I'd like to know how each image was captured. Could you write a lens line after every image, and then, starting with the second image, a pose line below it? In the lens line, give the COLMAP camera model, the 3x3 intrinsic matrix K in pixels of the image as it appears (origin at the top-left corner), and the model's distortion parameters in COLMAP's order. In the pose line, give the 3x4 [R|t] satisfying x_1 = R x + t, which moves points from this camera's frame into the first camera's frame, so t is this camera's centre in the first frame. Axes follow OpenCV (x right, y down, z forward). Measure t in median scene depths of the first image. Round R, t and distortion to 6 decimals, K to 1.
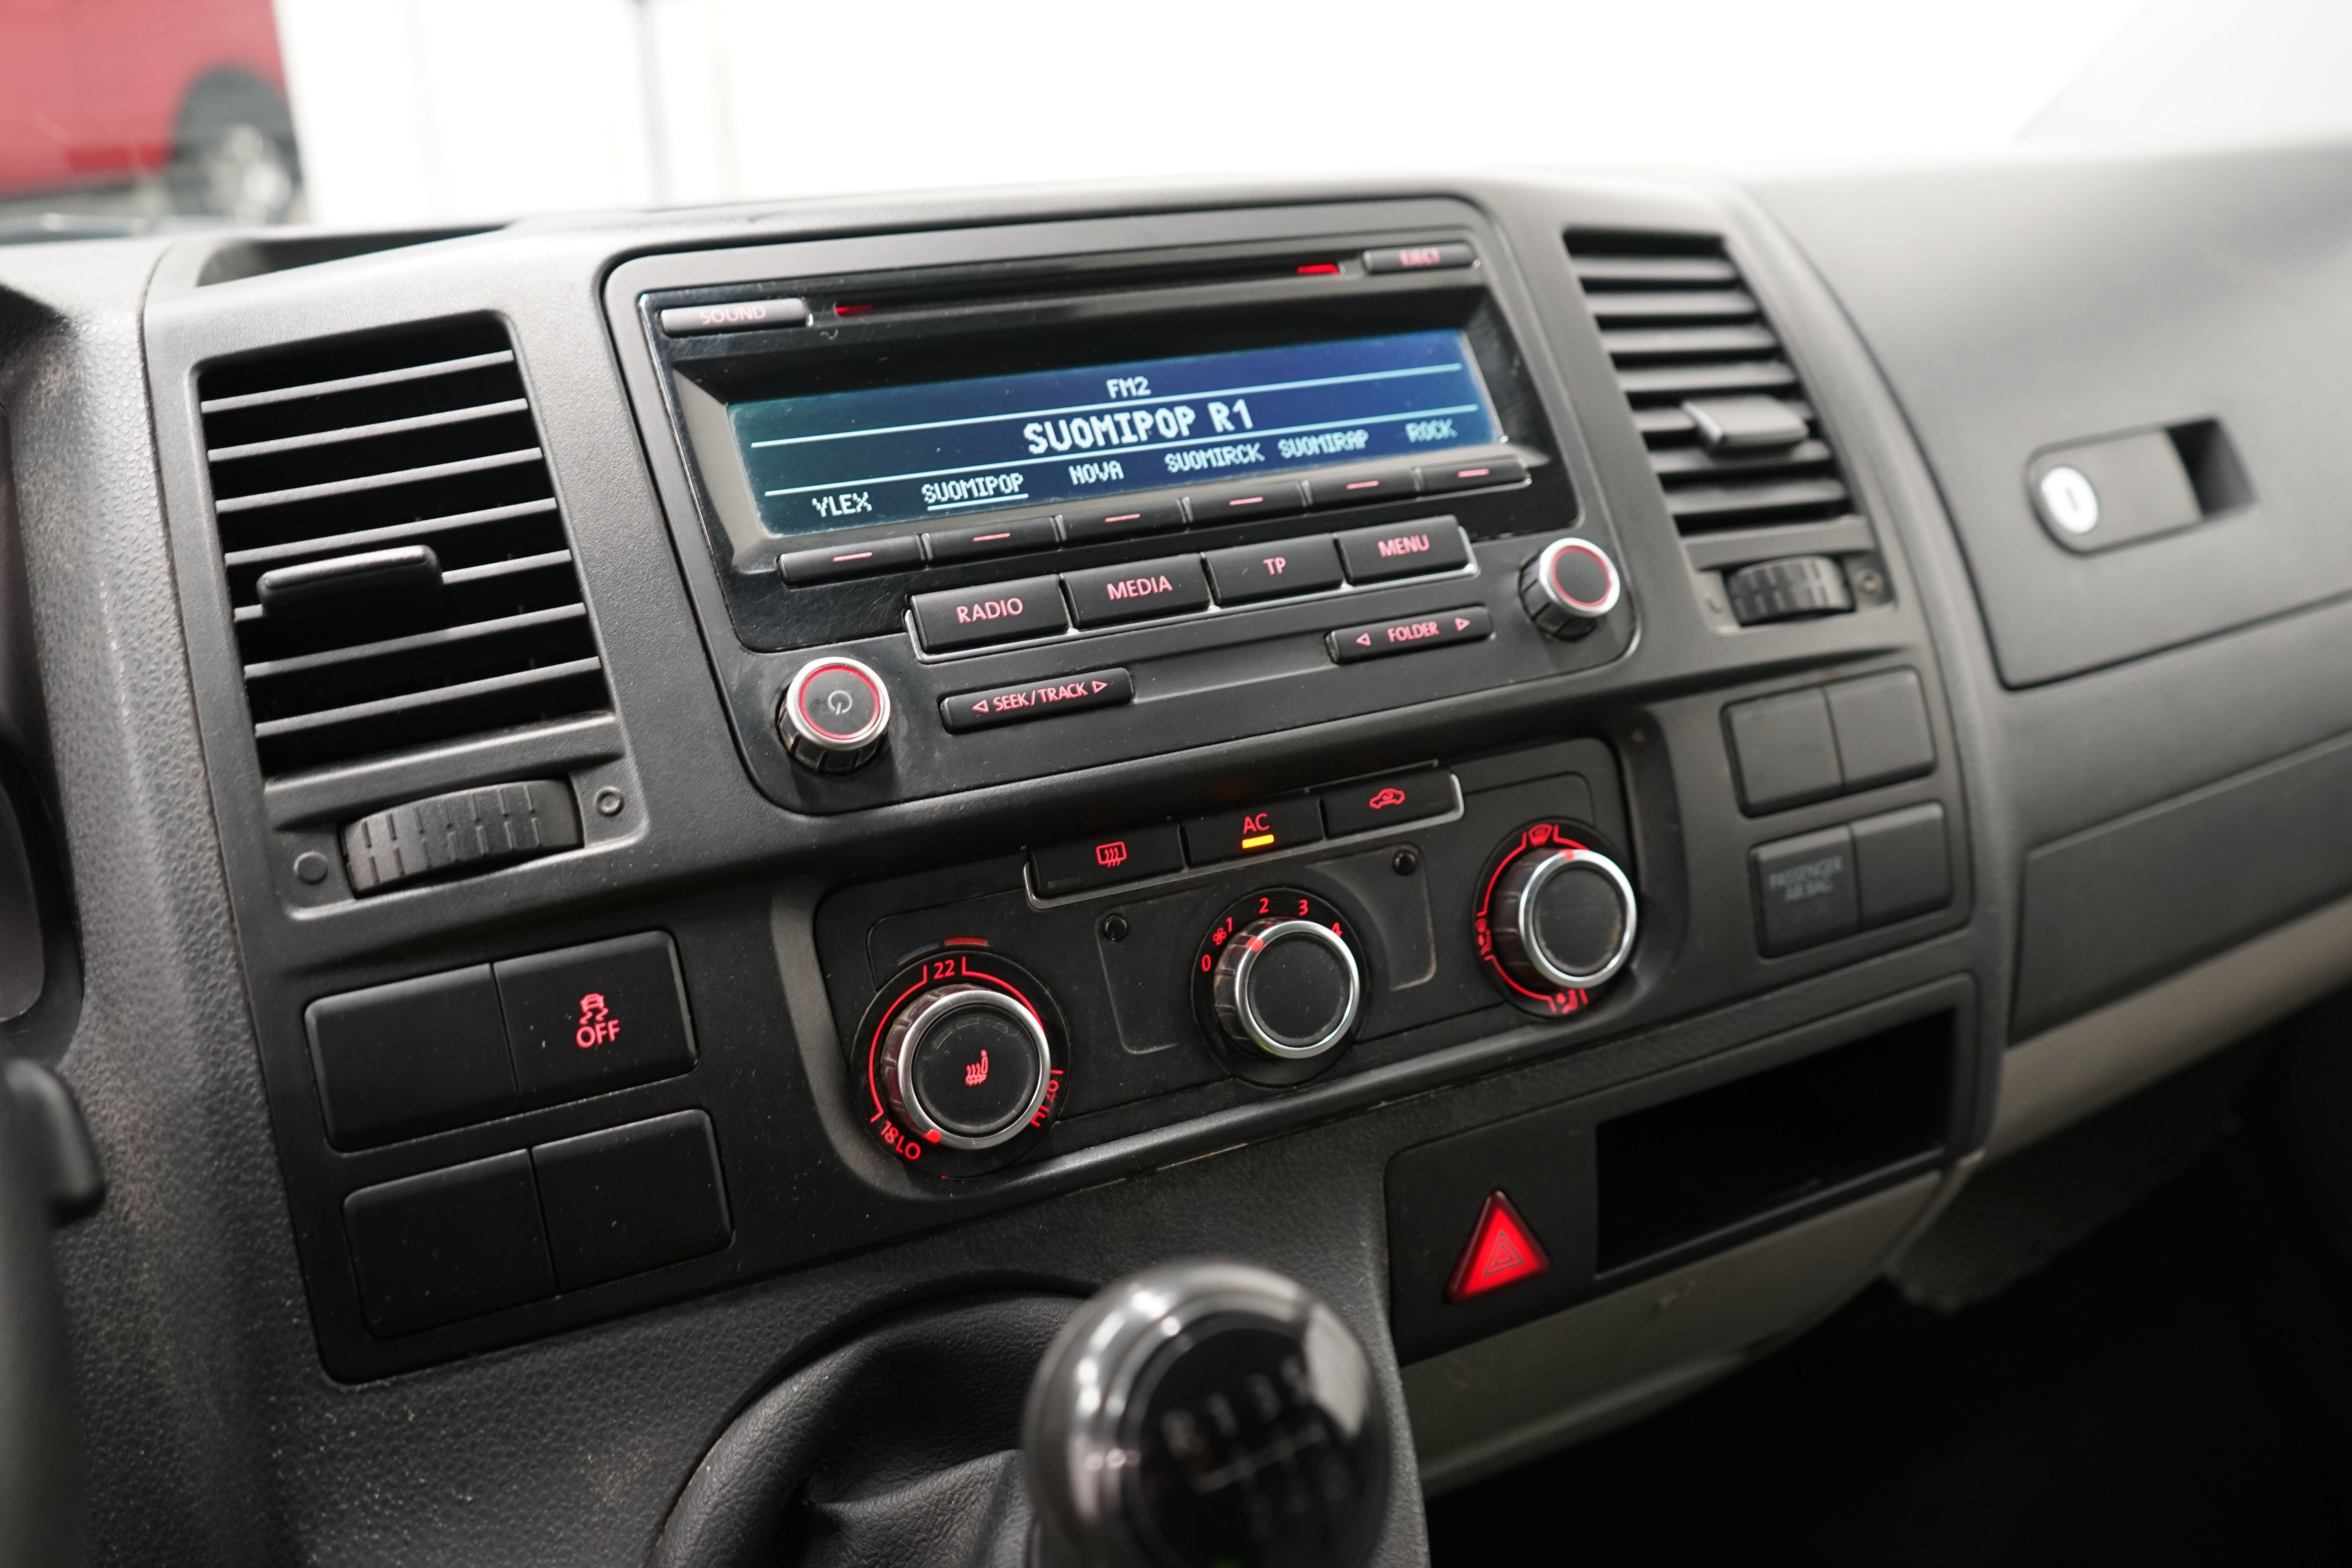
lens RADIAL K [[1982.4, 0, 1176.0], [0, 1982.4, 784.0], [0, 0, 1]] dist [-0.008754, -0.012460]
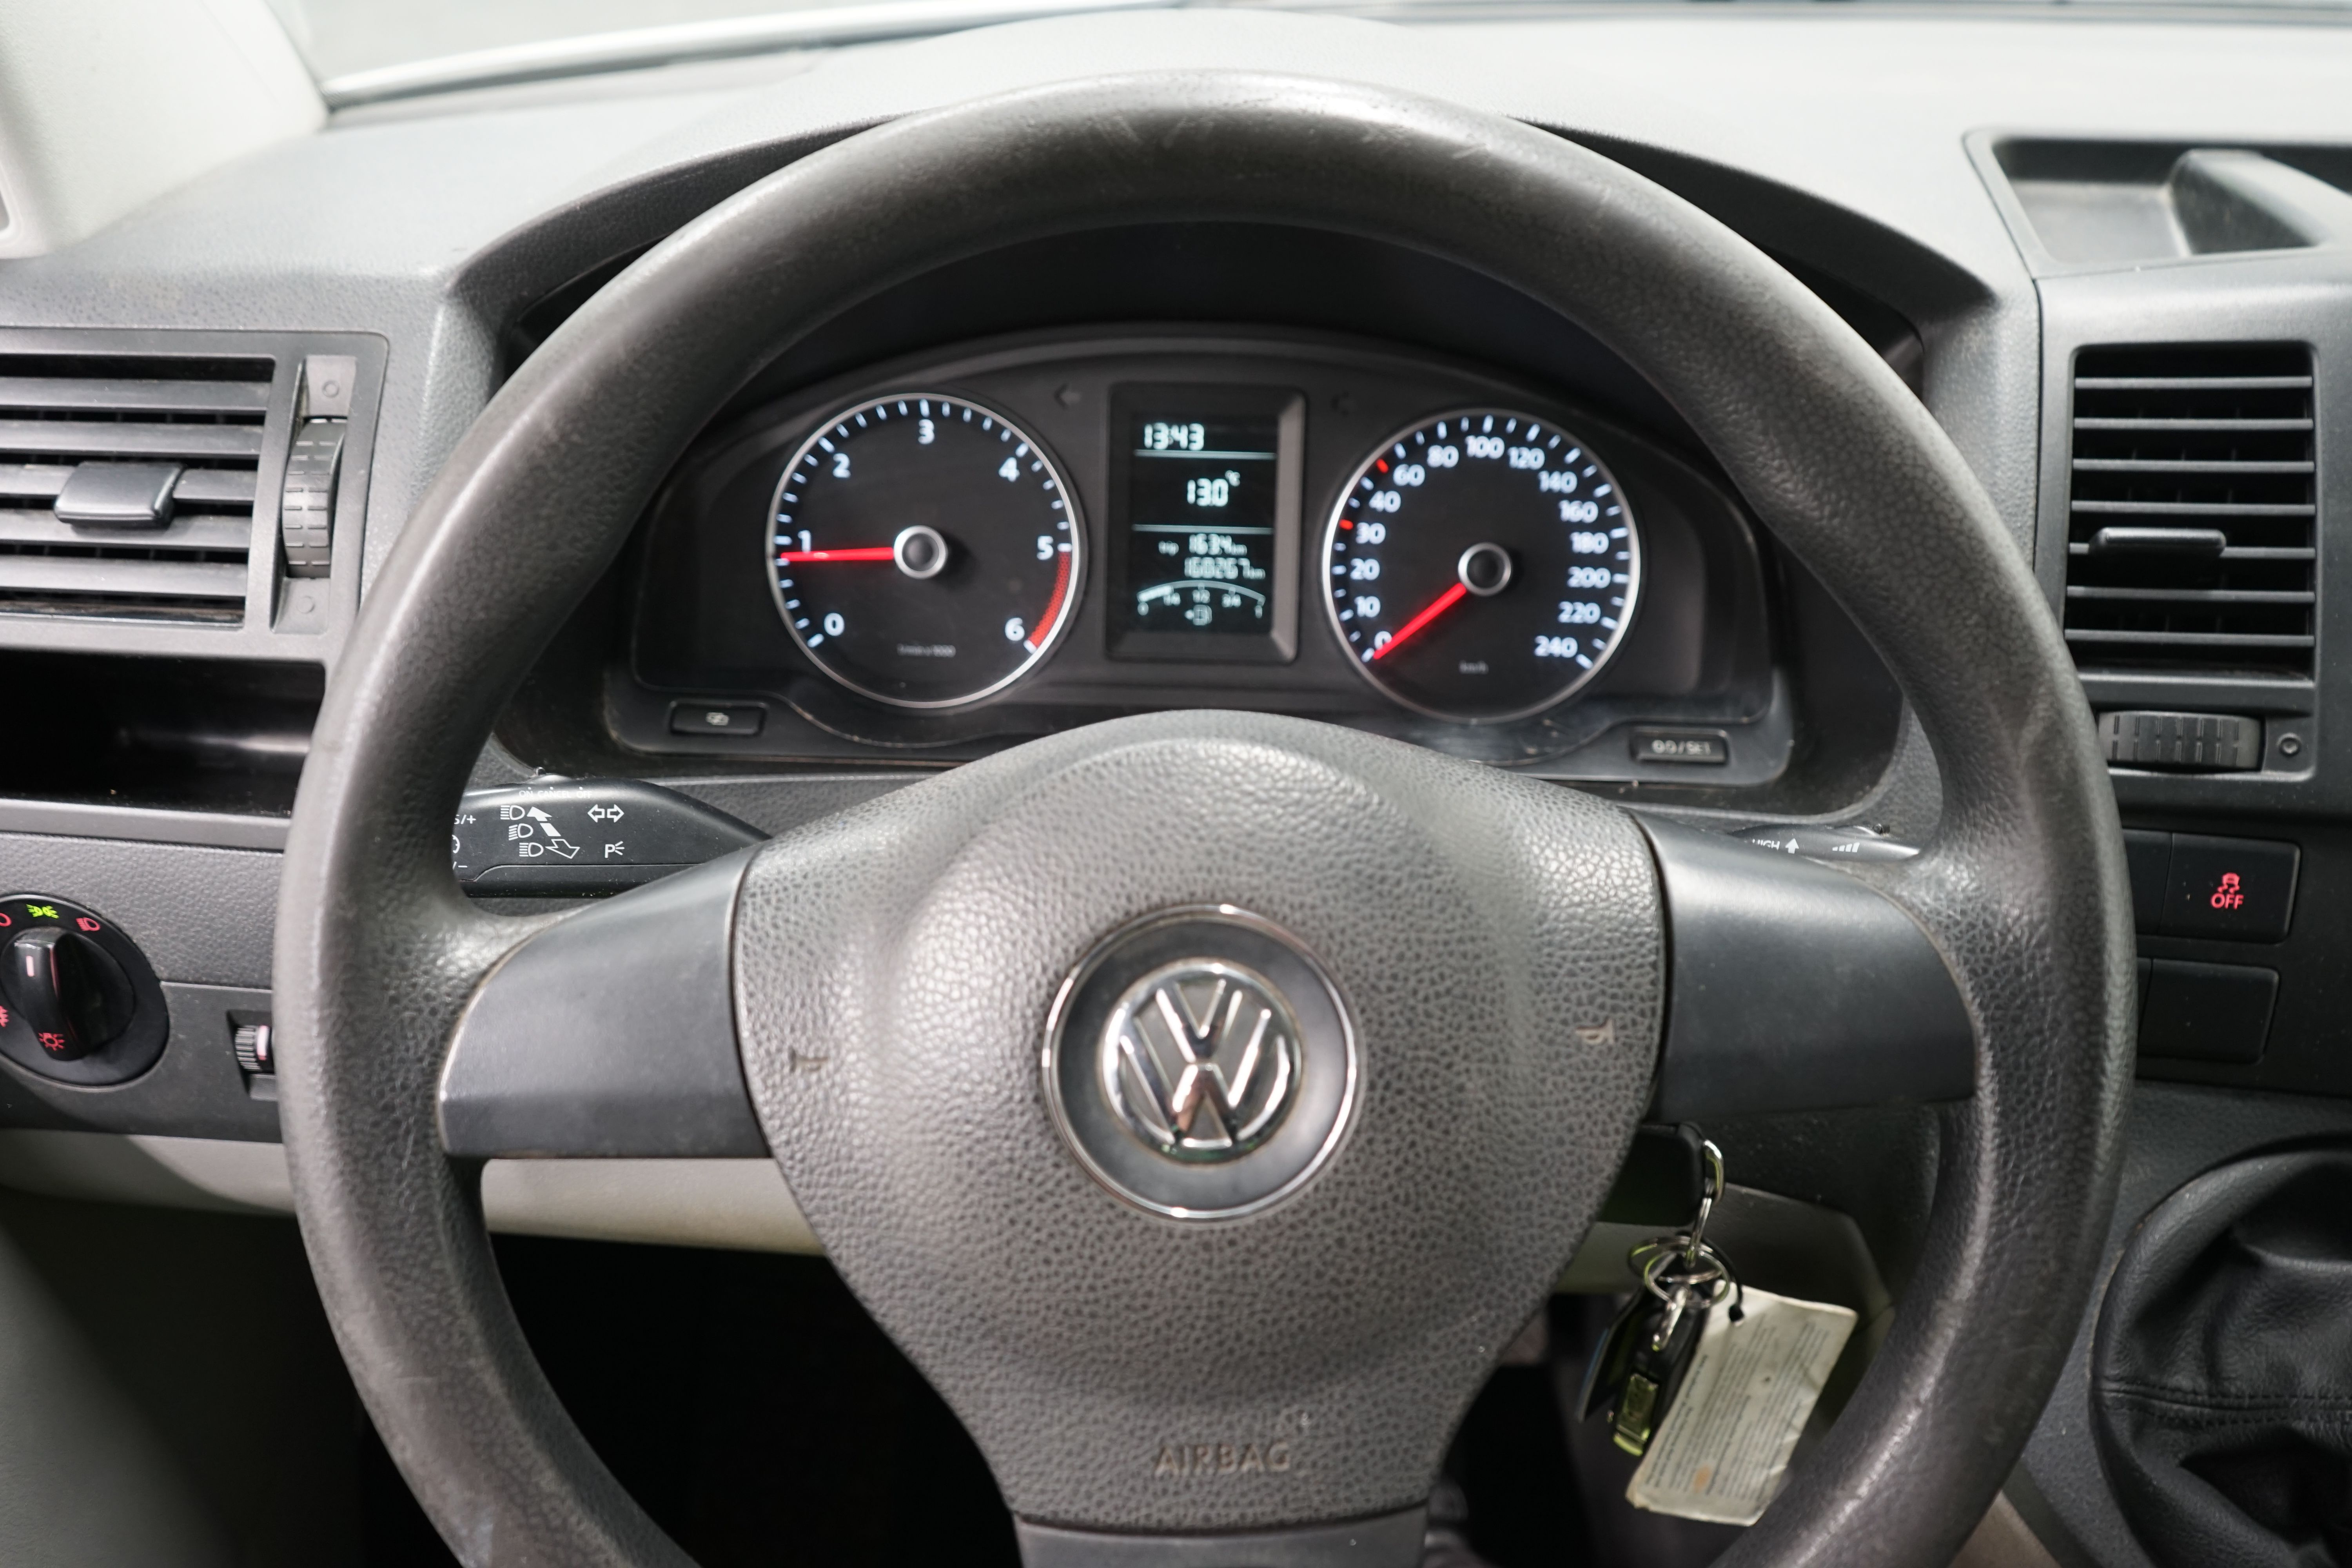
lens RADIAL K [[1982.4, 0, 1176.0], [0, 1982.4, 784.0], [0, 0, 1]] dist [-0.008754, -0.012460]
pose [[0.850662, 0.325180, -0.413076, -0.291805], [-0.217420, 0.933010, 0.286740, -0.151438], [0.478647, -0.154108, 0.864377, -0.445758]]
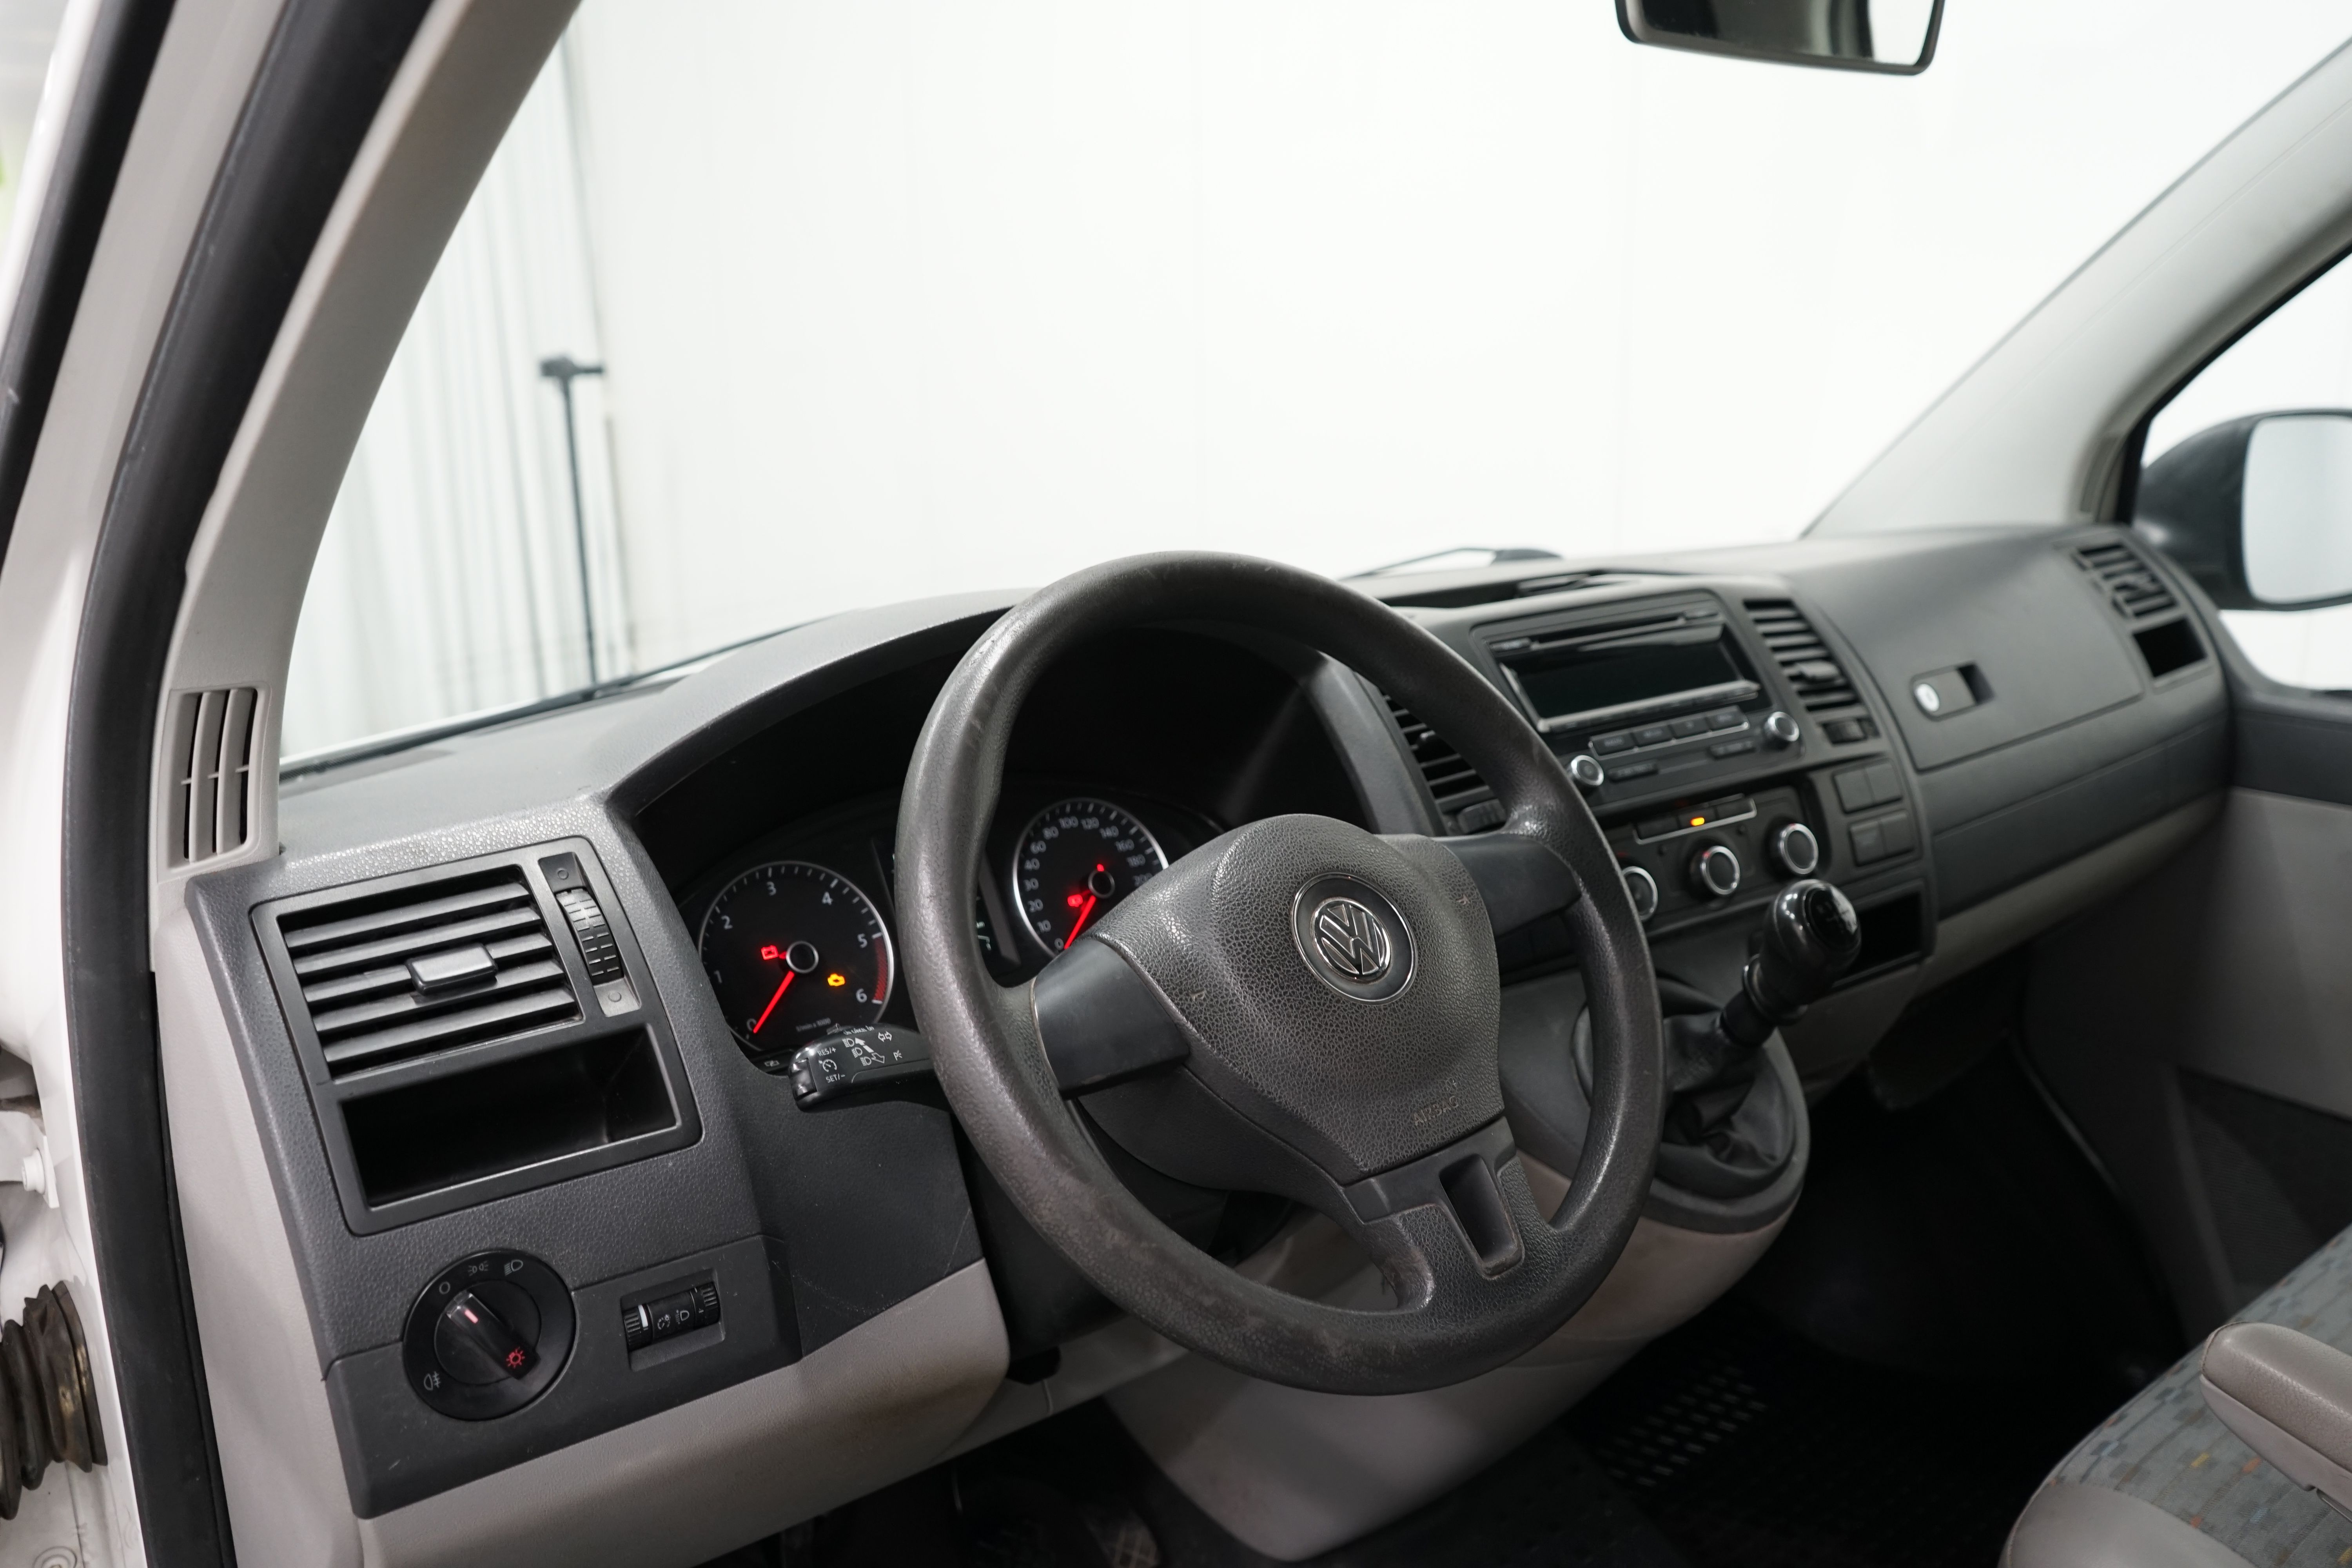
lens RADIAL K [[1982.4, 0, 1176.0], [0, 1982.4, 784.0], [0, 0, 1]] dist [-0.008754, -0.012460]
pose [[0.987111, -0.051207, 0.151624, -1.000804], [0.073635, 0.986508, -0.146220, 0.298604], [-0.142091, 0.155500, 0.977563, -1.477396]]
